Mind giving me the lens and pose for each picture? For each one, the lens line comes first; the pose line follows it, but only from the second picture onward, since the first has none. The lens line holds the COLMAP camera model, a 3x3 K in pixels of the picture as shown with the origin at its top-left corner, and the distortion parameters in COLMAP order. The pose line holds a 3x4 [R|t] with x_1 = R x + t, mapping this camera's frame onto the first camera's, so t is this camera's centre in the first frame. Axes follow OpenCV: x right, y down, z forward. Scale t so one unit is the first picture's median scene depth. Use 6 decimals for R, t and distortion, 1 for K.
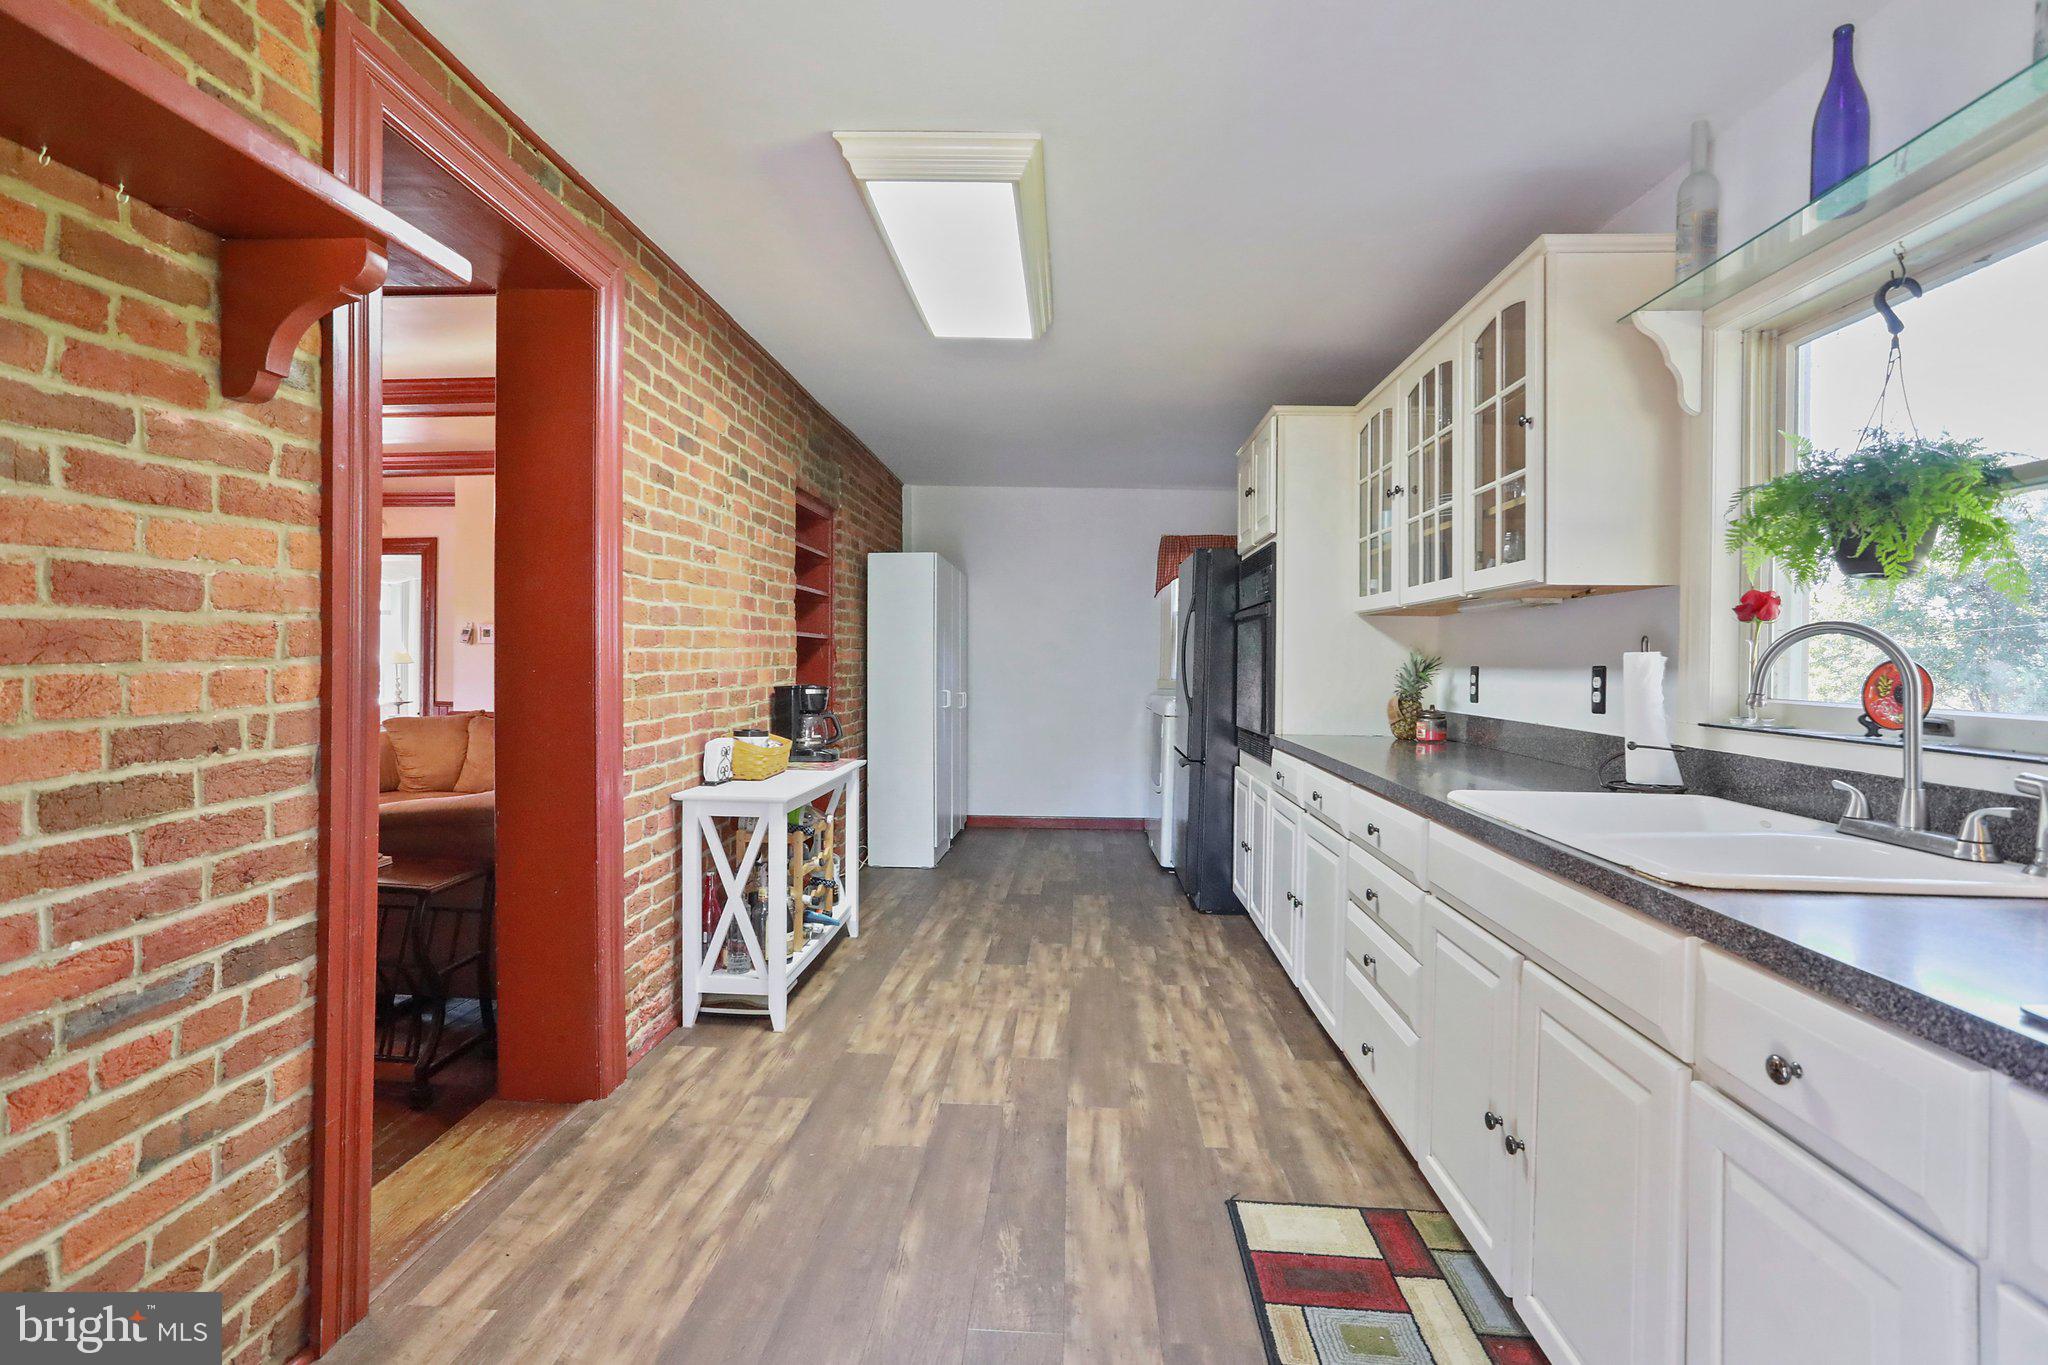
lens RADIAL K [[1014.3, 0, 1020.8], [0, 1014.3, 671.3], [0, 0, 1]] dist [-0.045483, 0.001037]
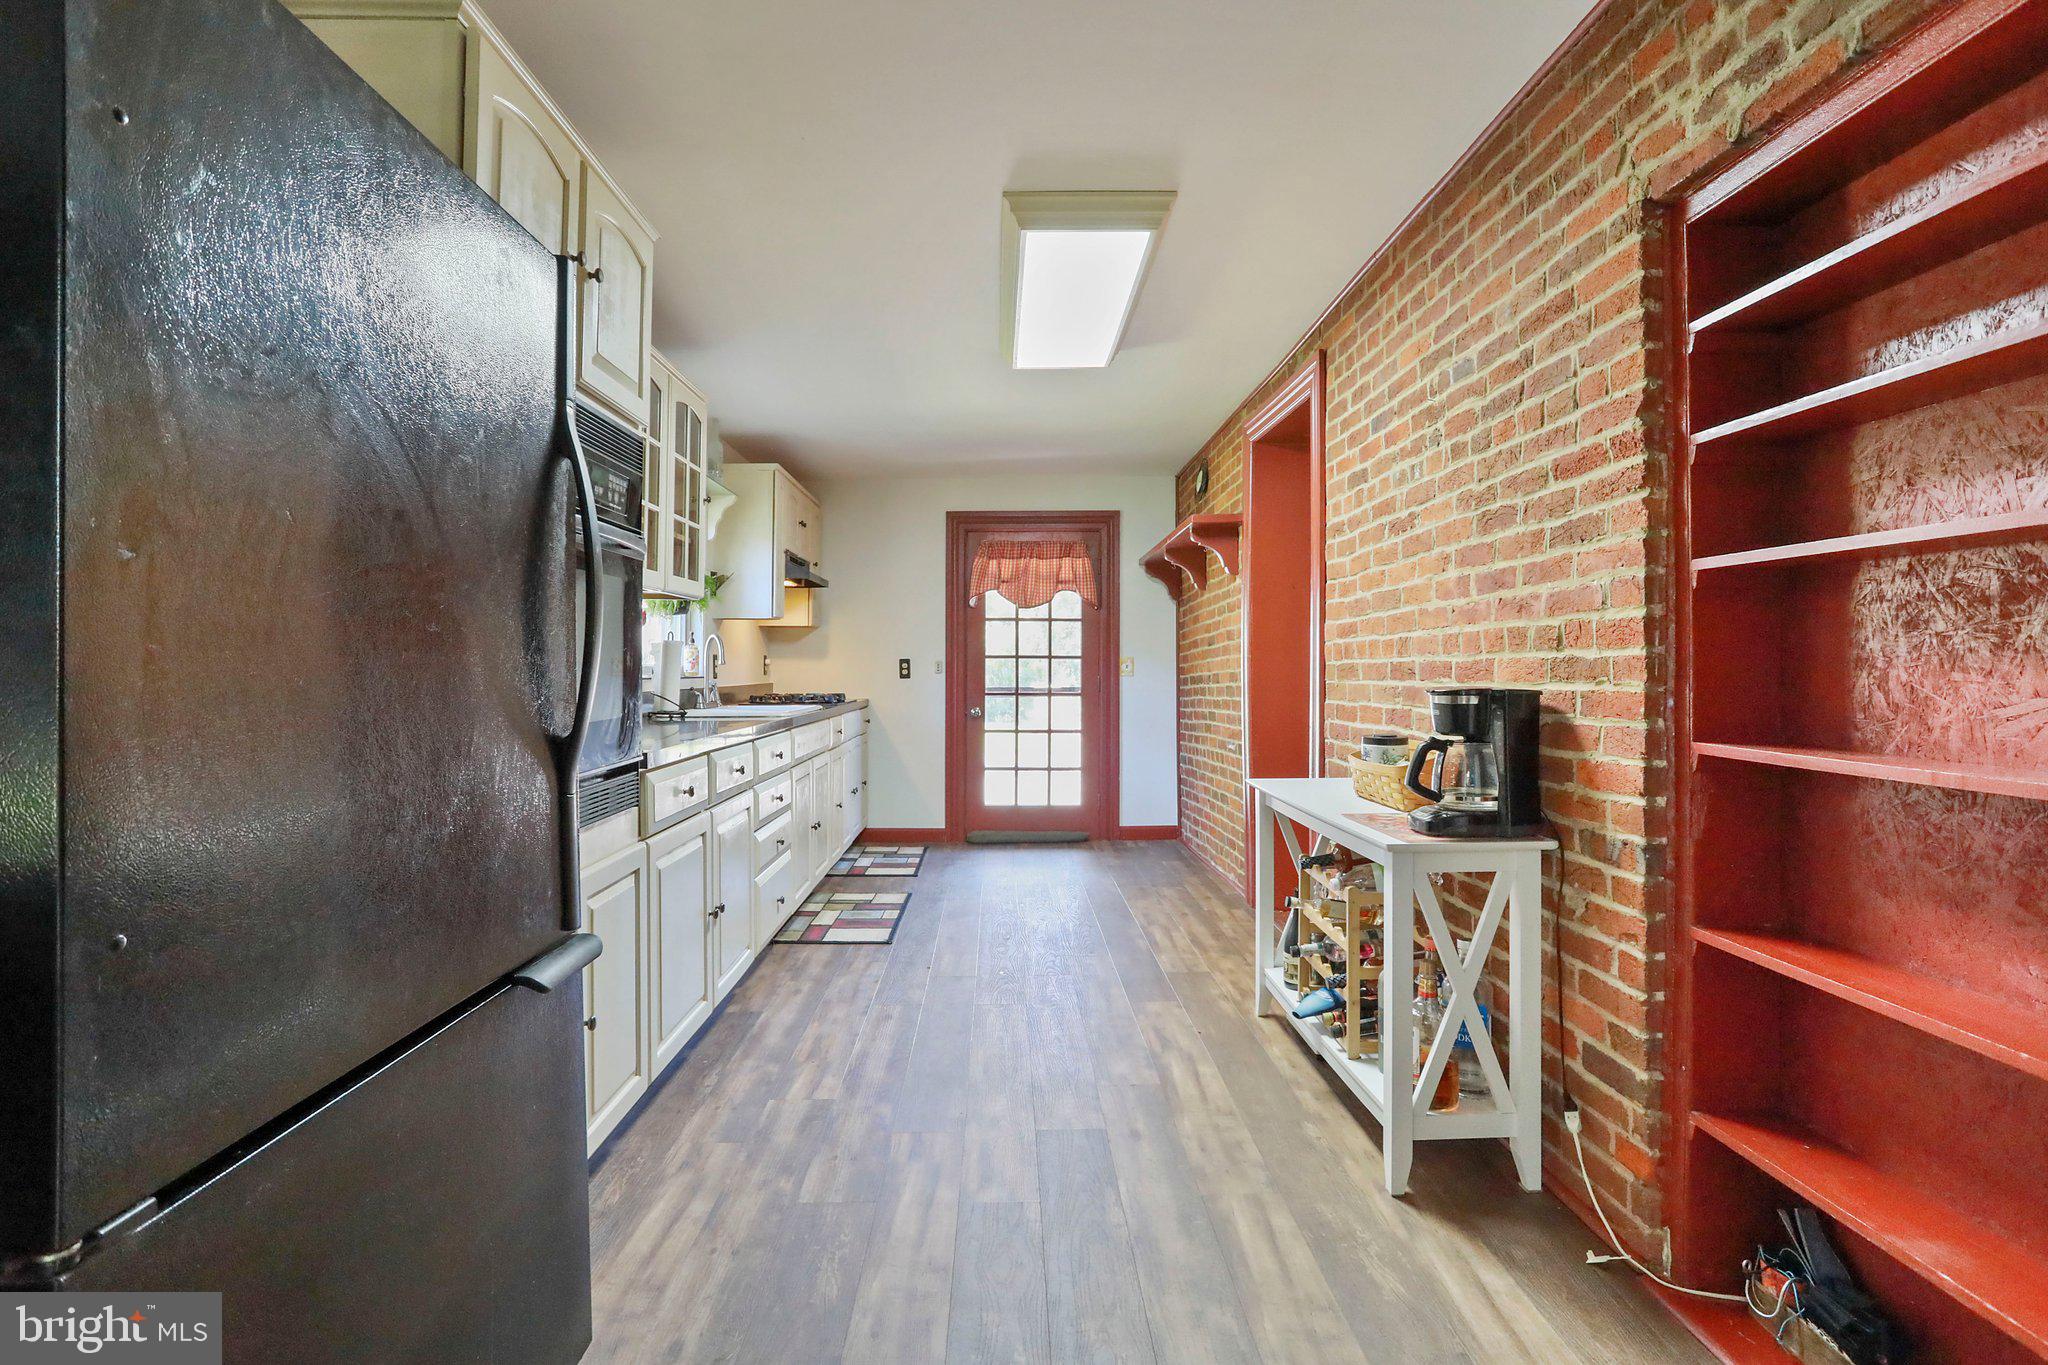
lens RADIAL K [[1014.3, 0, 1020.8], [0, 1014.3, 671.3], [0, 0, 1]] dist [-0.045483, 0.001037]
pose [[-0.996858, -0.009610, -0.078623, 0.074340], [-0.010618, 0.999867, 0.012419, 0.003104], [0.078494, 0.013214, -0.996827, 1.807621]]
